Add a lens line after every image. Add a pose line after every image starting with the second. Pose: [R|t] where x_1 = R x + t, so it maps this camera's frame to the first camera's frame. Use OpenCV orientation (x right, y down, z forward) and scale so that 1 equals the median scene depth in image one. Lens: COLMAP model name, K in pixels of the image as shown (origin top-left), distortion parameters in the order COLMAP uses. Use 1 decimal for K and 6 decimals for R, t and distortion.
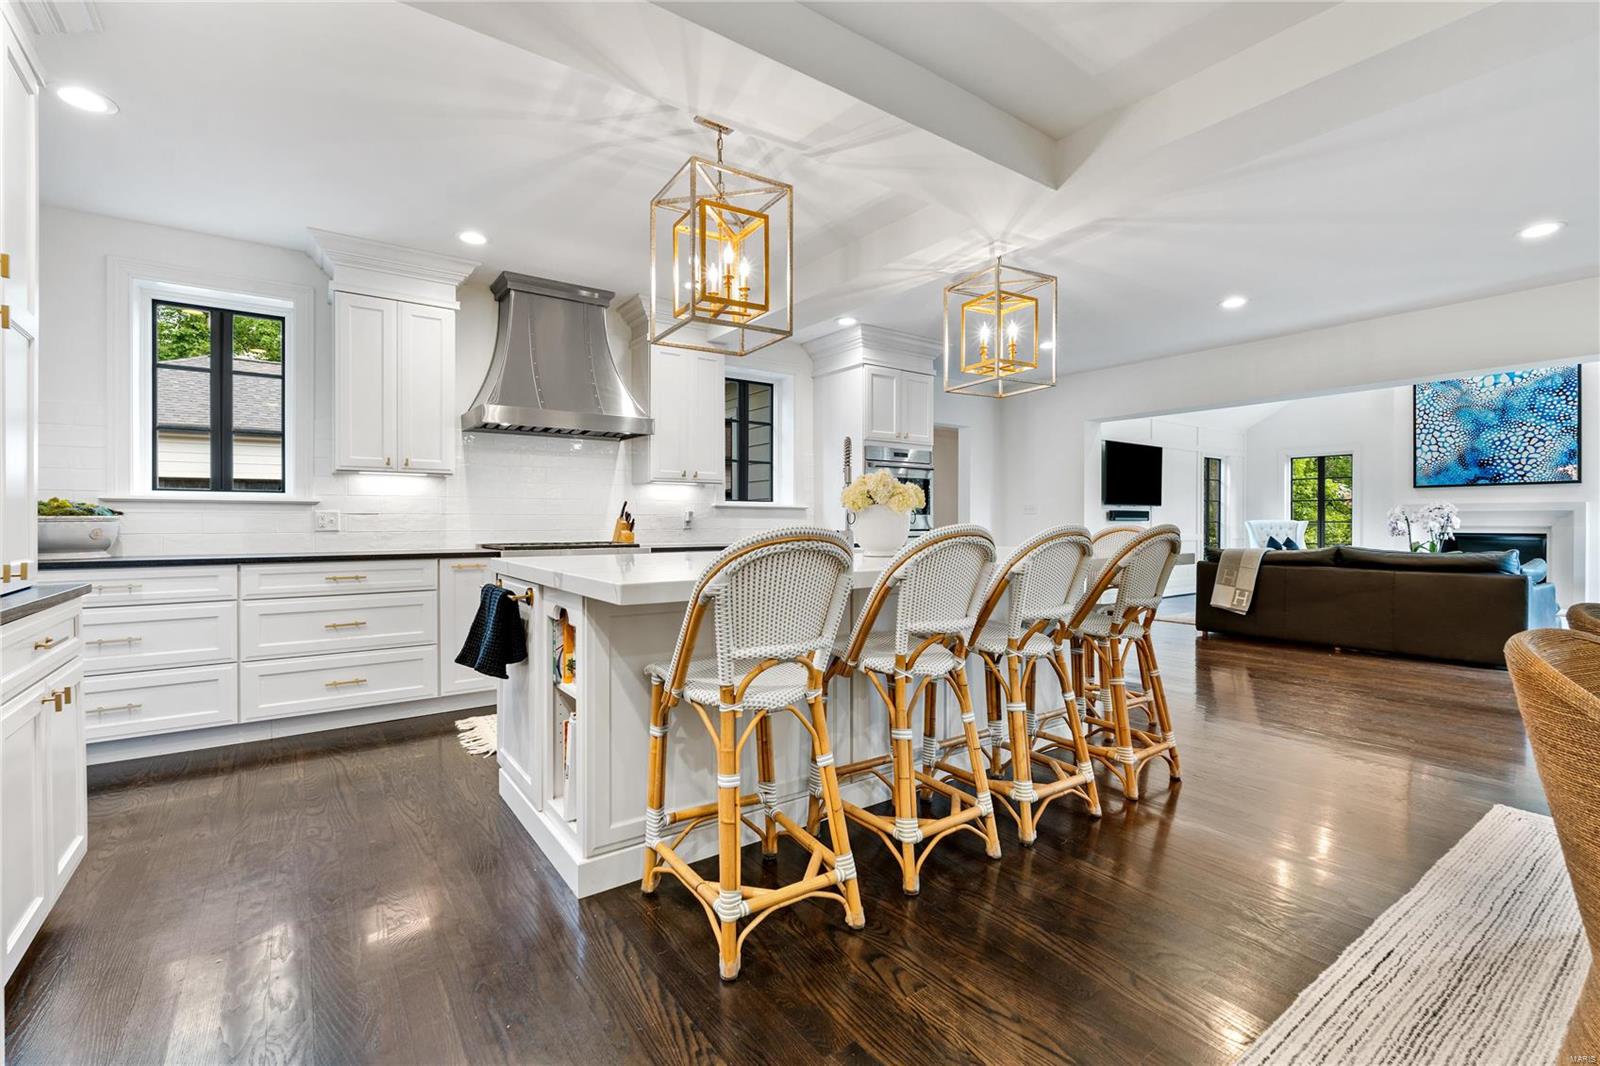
lens RADIAL K [[698.0, 0, 804.4], [0, 698.0, 522.9], [0, 0, 1]] dist [0.000617, -0.000499]
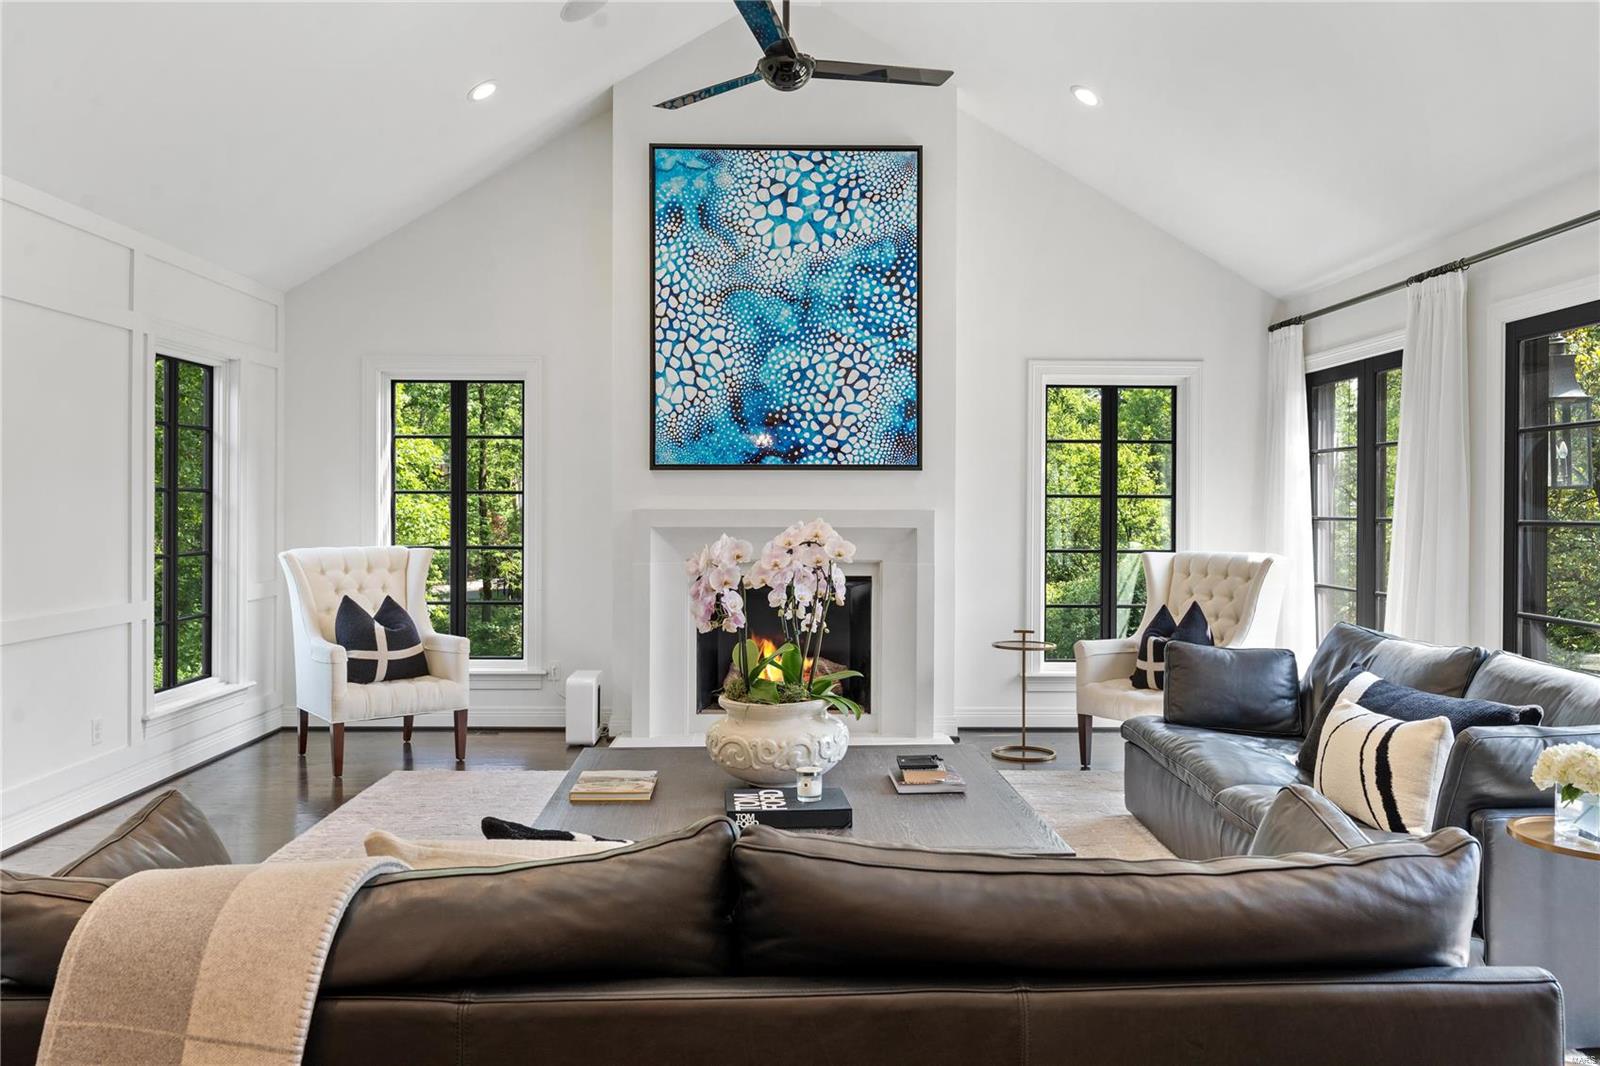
lens RADIAL K [[1226.7, 0, 818.3], [0, 1226.7, 497.6], [0, 0, 1]] dist [0.026572, -0.002592]
pose [[0.564928, 0.002479, 0.825136, 0.344724], [0.000949, 0.999993, -0.003655, -0.032436], [-0.825139, 0.002848, 0.564922, 0.534639]]
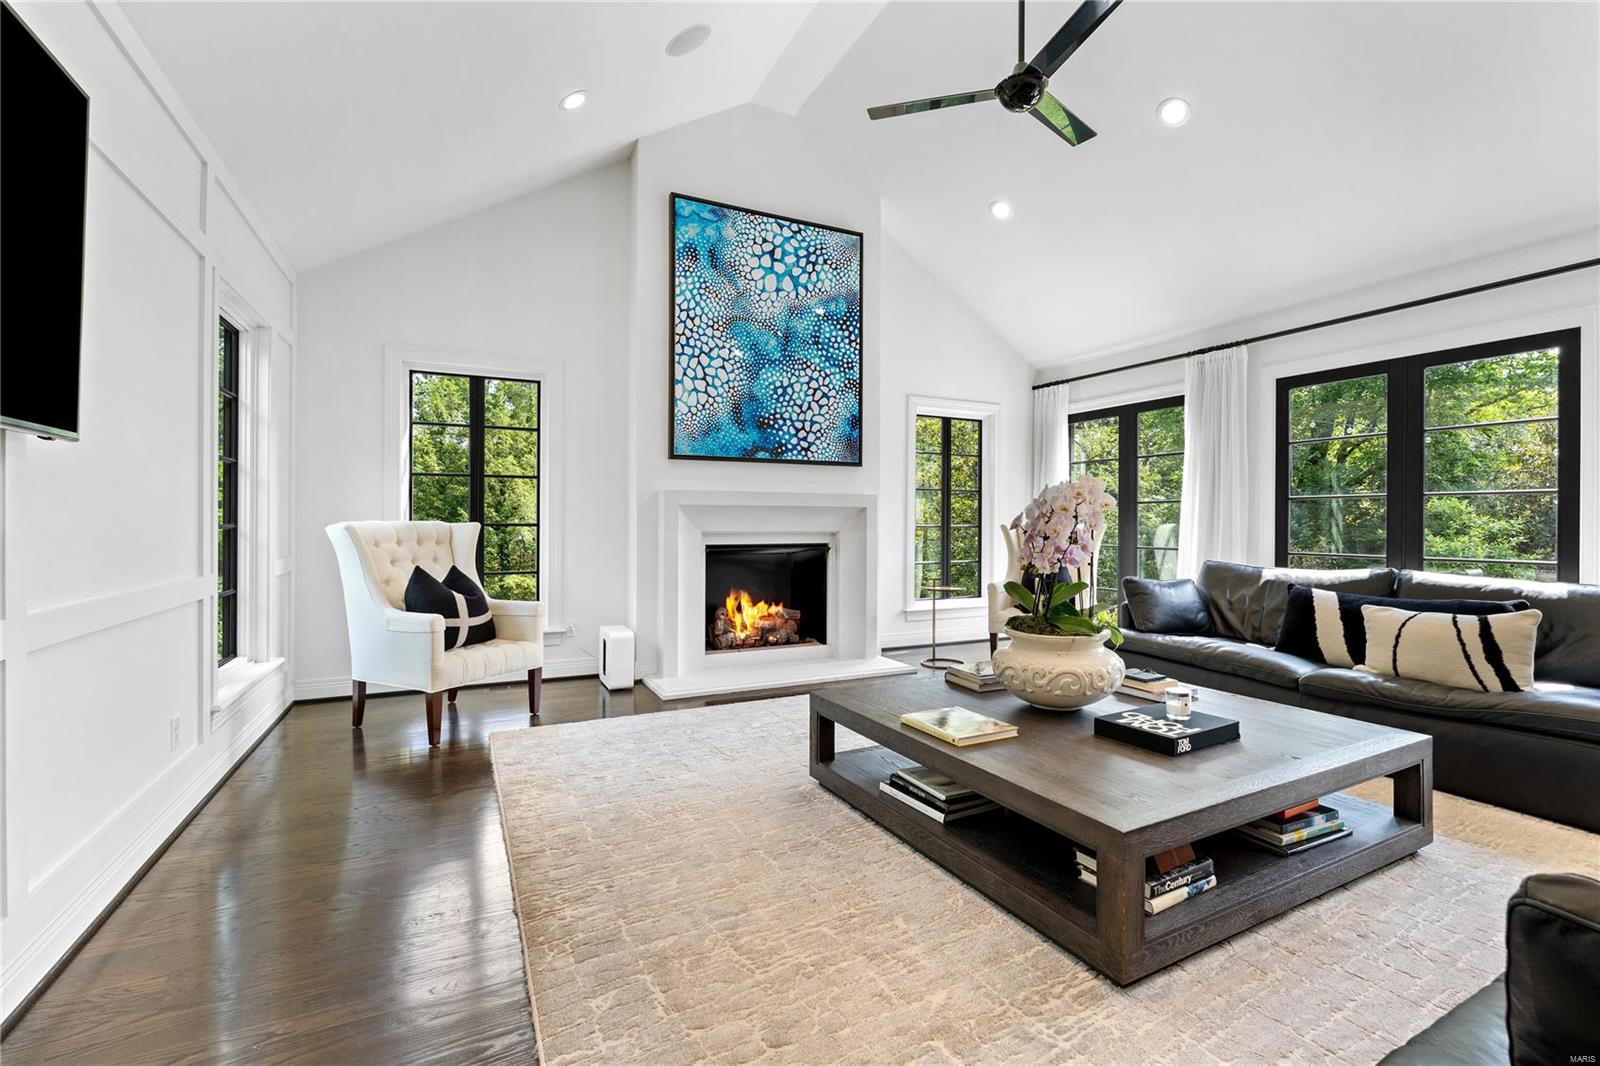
lens RADIAL K [[698.0, 0, 798.9], [0, 698.0, 519.4], [0, 0, 1]] dist [0.000617, -0.000499]
pose [[0.157495, -0.001043, 0.987519, 0.406691], [-0.000067, 0.999999, 0.001066, -0.006378], [-0.987520, -0.000234, 0.157495, 0.878172]]
